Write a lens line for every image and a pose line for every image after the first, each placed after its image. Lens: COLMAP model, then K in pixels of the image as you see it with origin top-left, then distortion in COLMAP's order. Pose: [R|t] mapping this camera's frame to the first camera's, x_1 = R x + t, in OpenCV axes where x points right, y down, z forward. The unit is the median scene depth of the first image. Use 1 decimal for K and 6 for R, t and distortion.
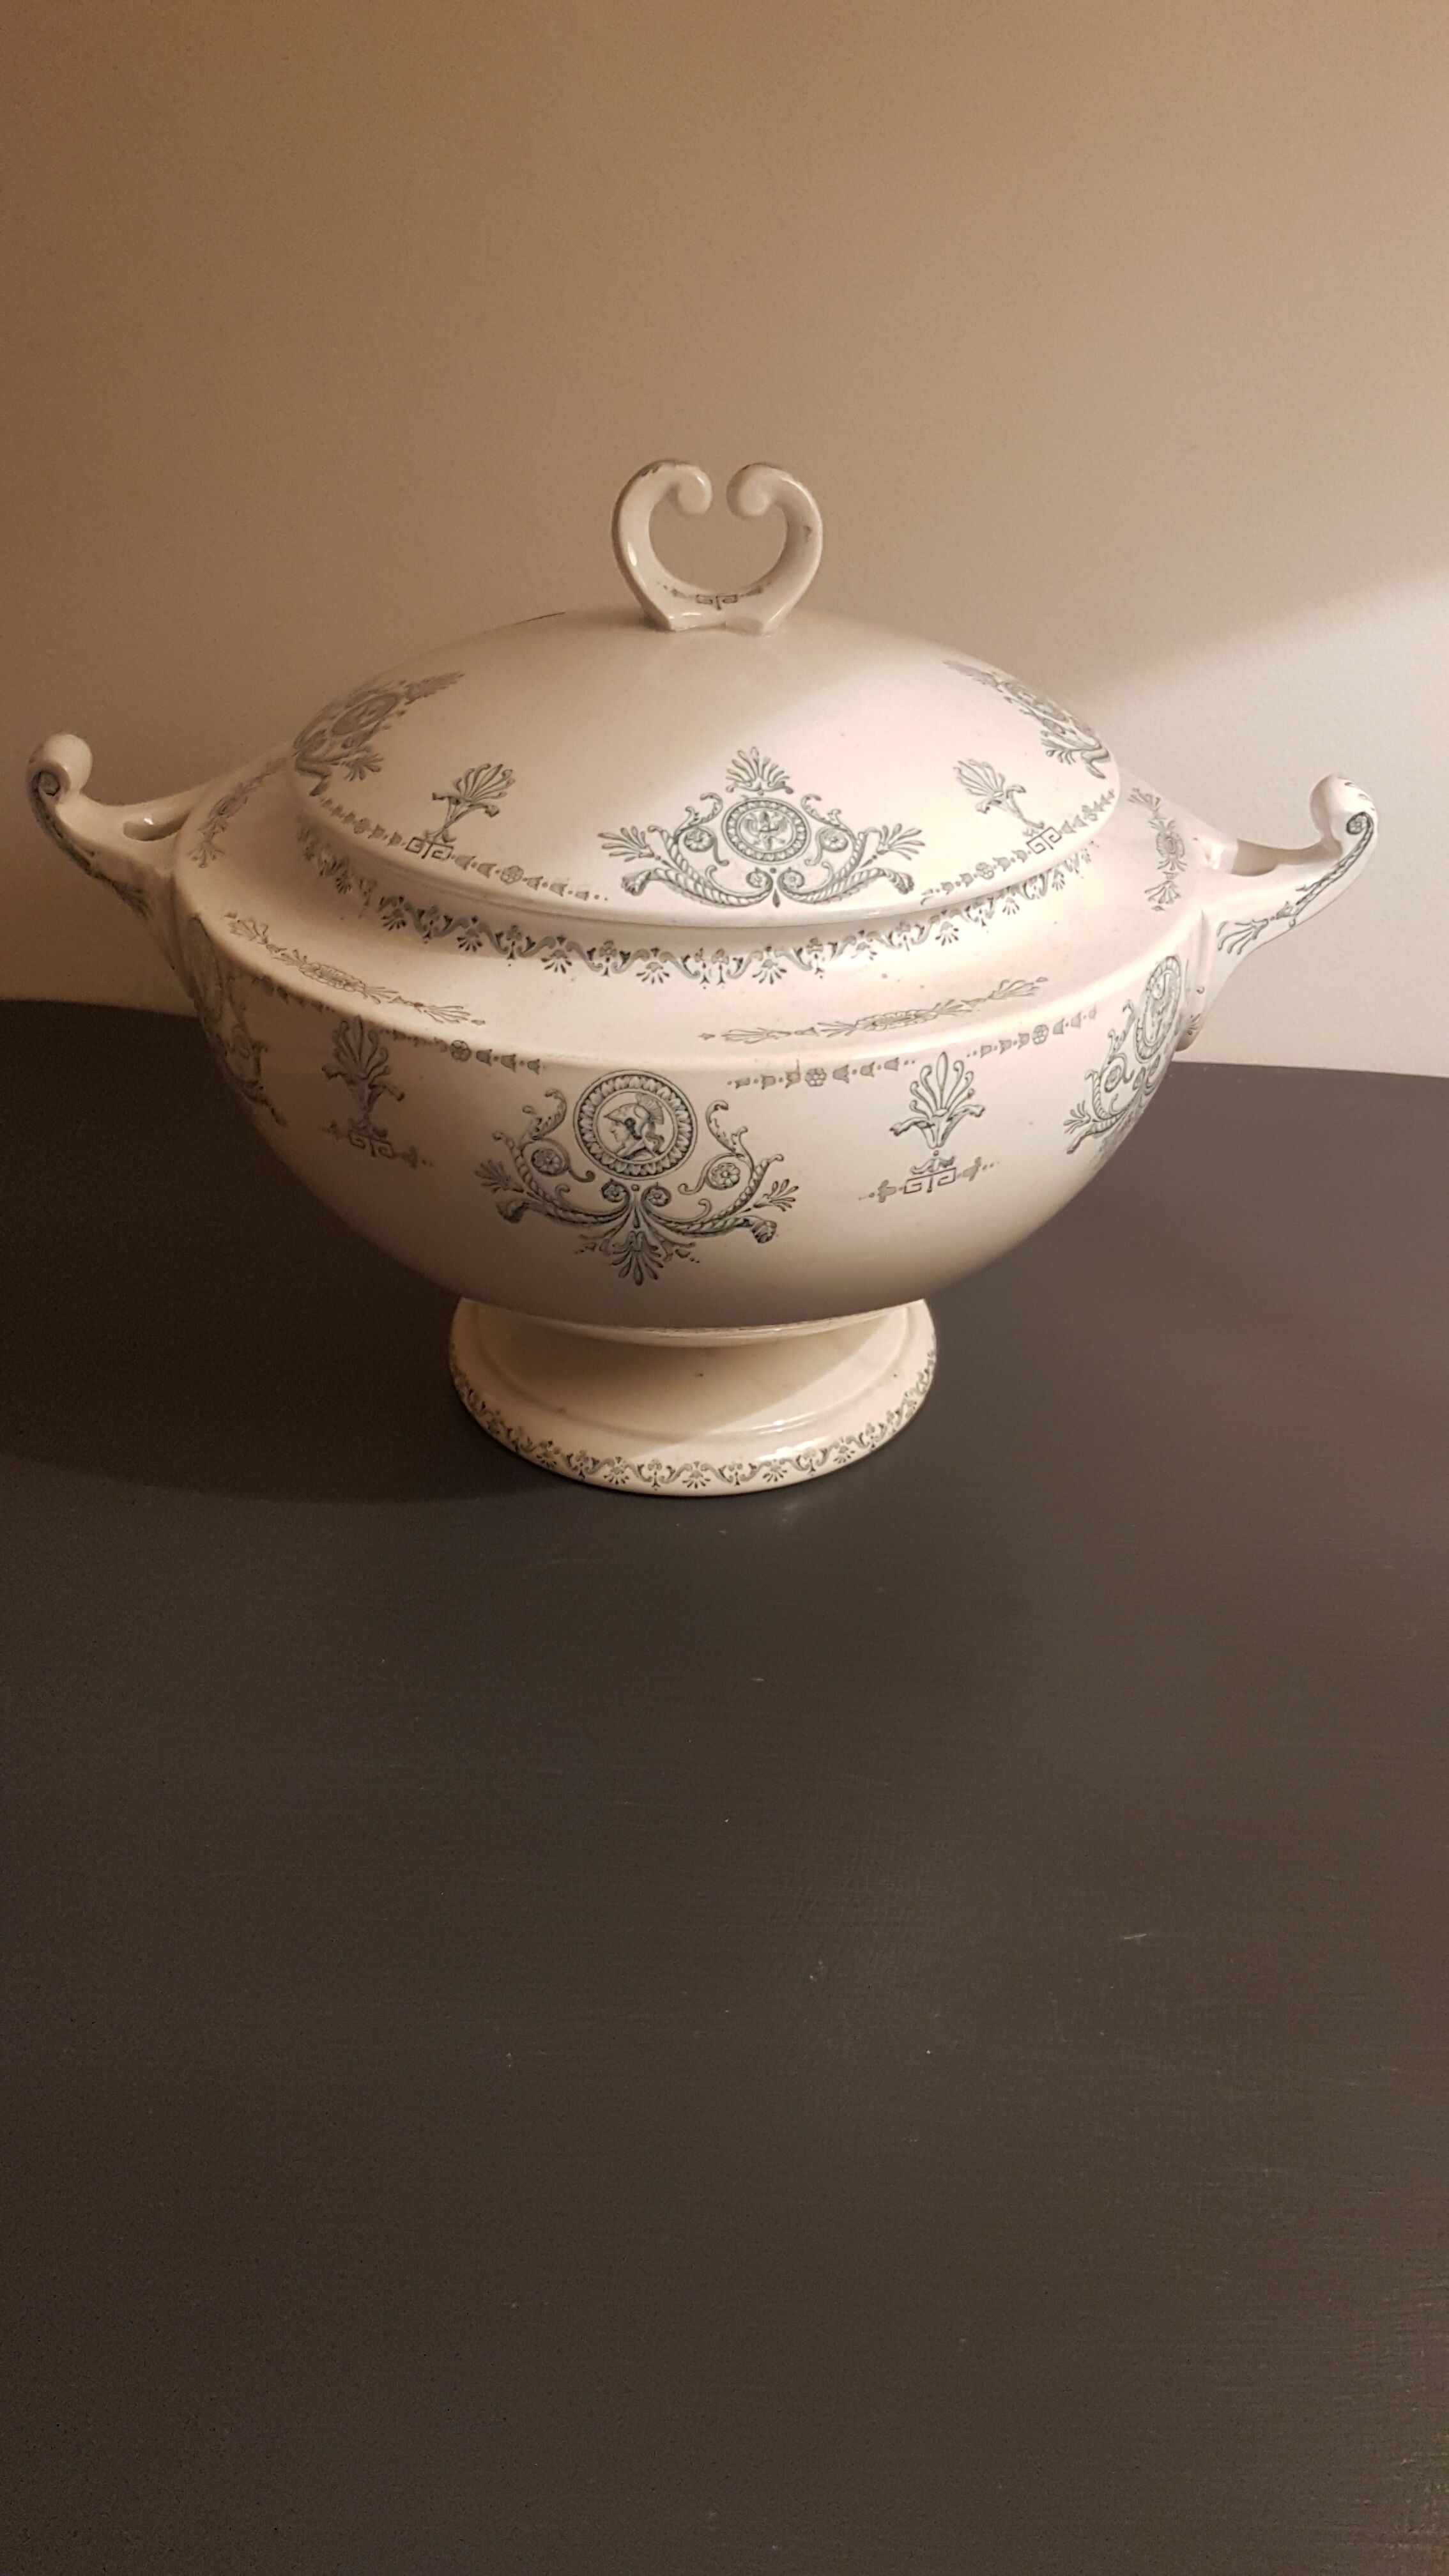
lens RADIAL K [[1930.5, 0, 724.5], [0, 1930.5, 1288.0], [0, 0, 1]] dist [0.222667, -0.002164]
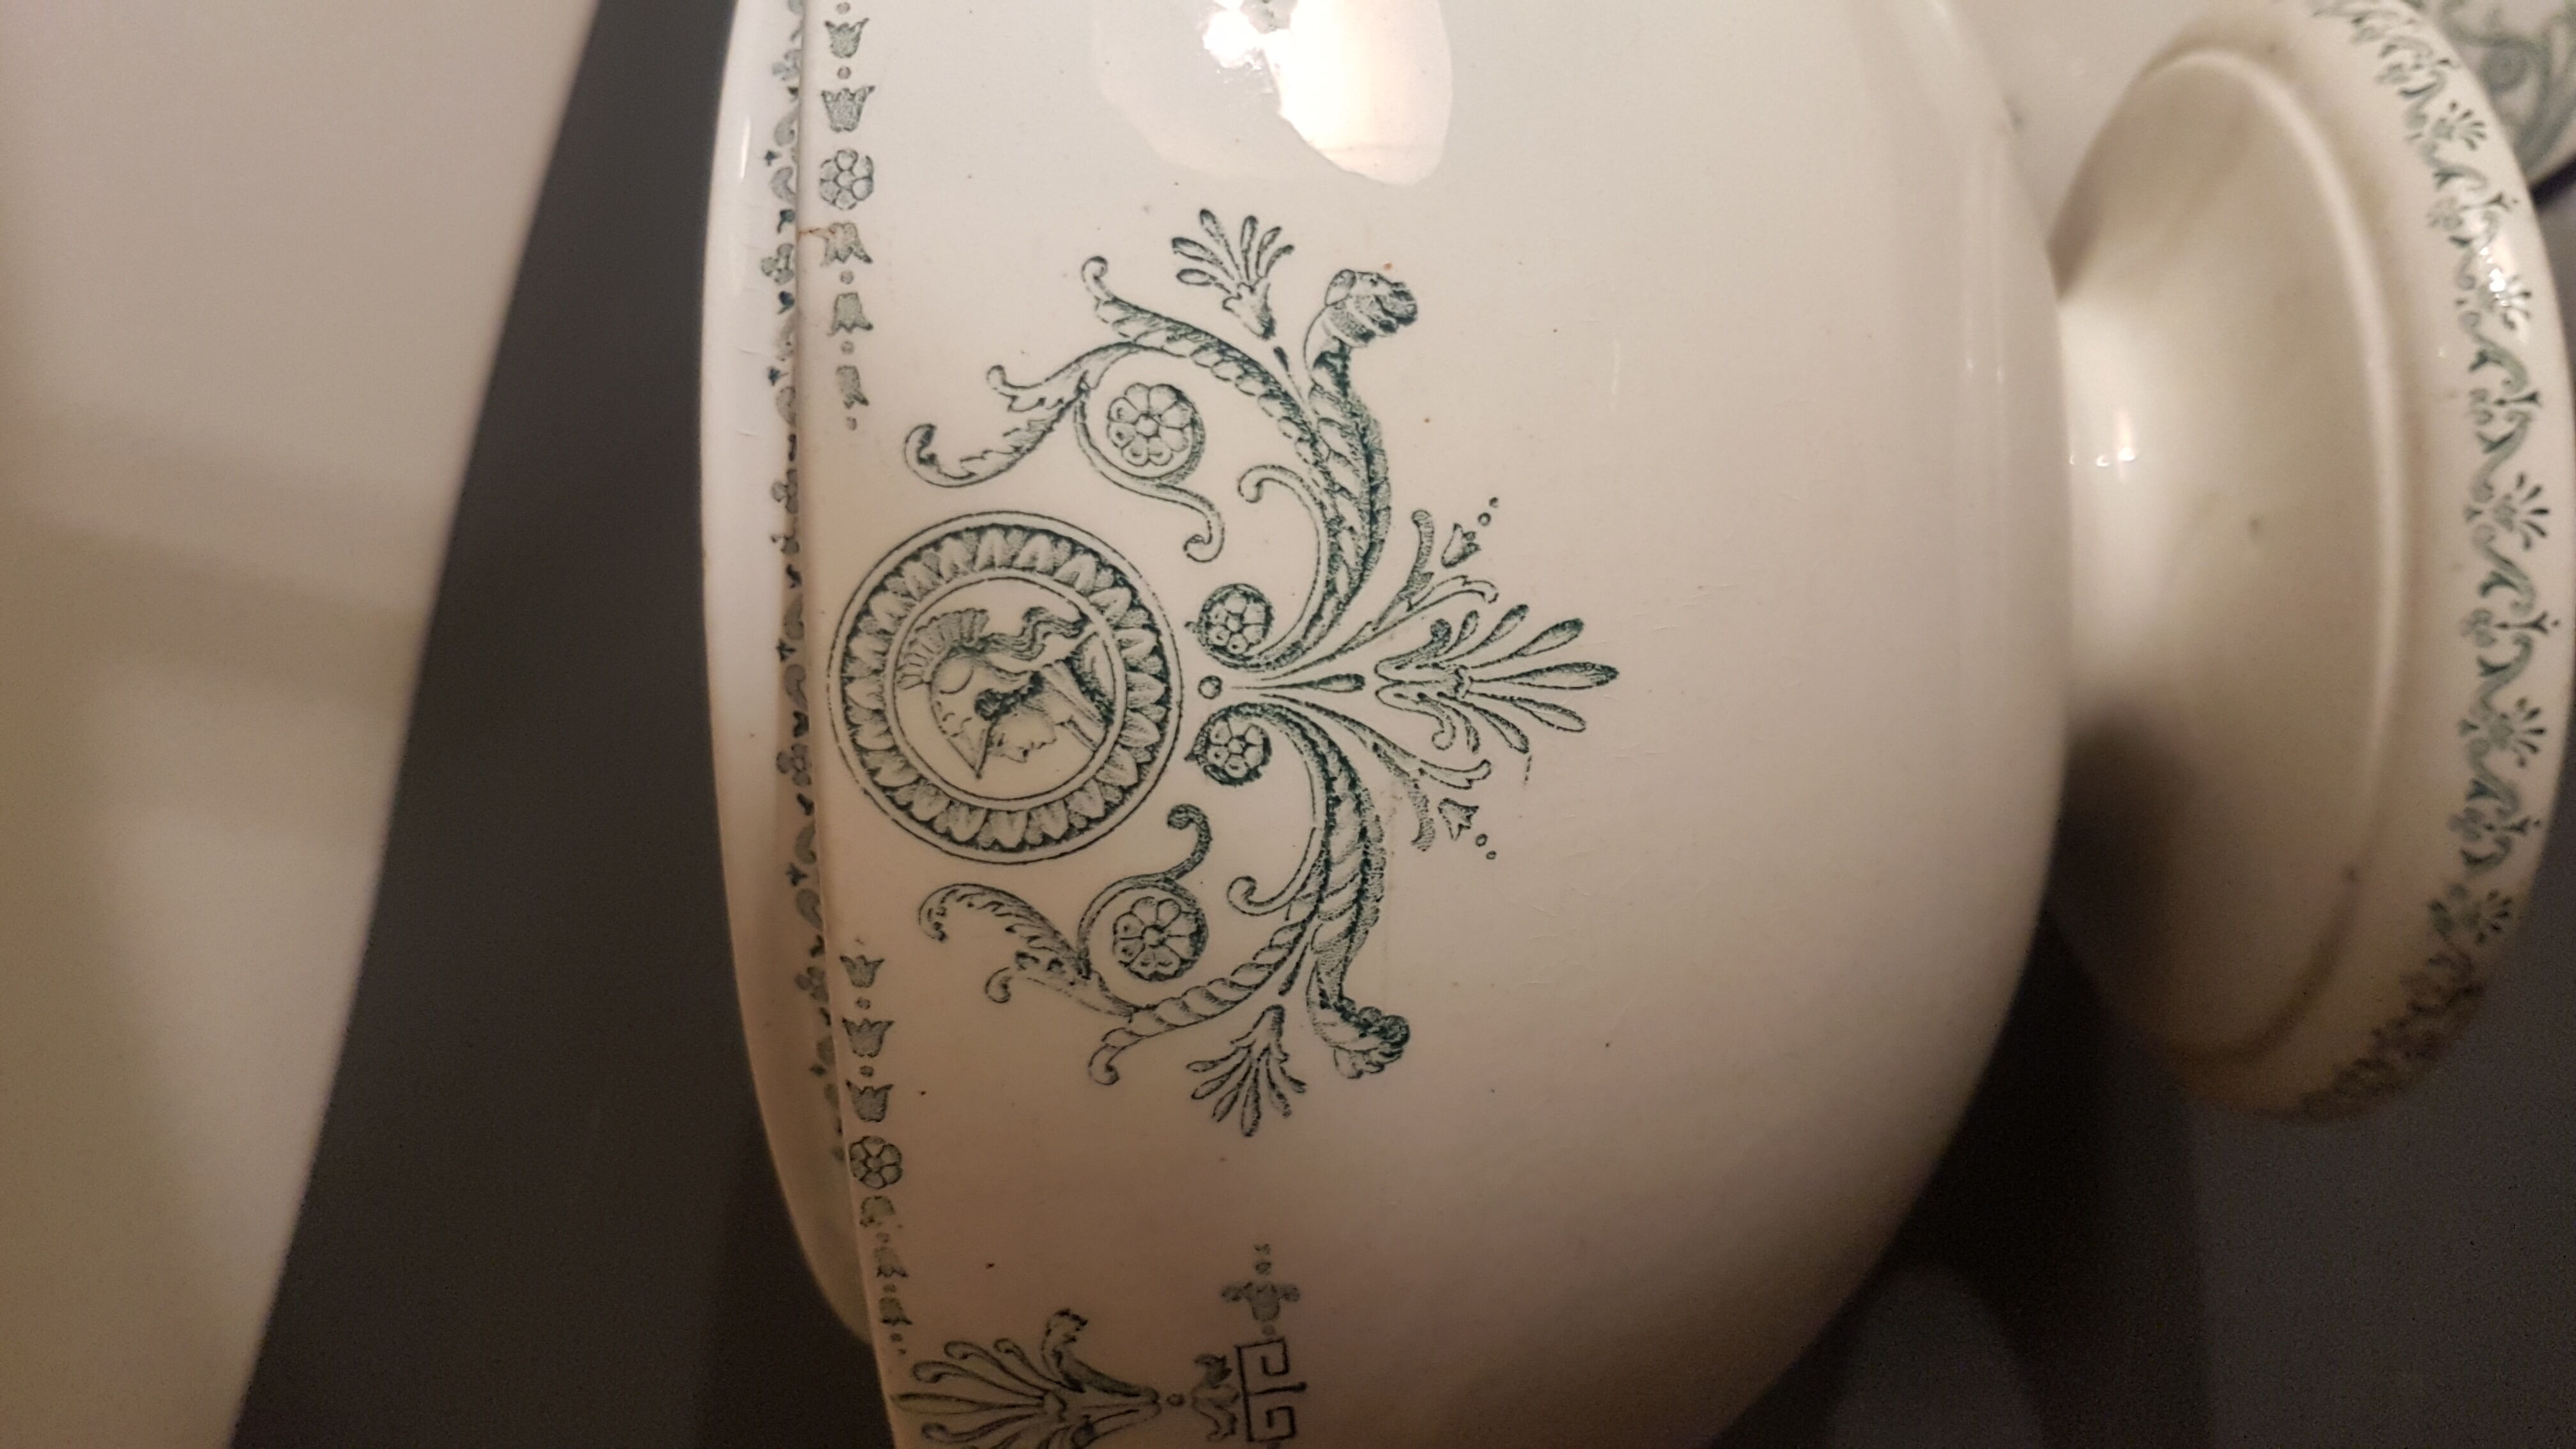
lens RADIAL K [[1930.5, 0, 1288.0], [0, 1930.5, 724.5], [0, 0, 1]] dist [0.222667, -0.002164]
pose [[-0.040614, -0.998698, -0.030878, -0.040559], [0.847877, -0.018098, -0.529884, 0.135793], [0.528635, -0.047701, 0.847508, 0.680477]]
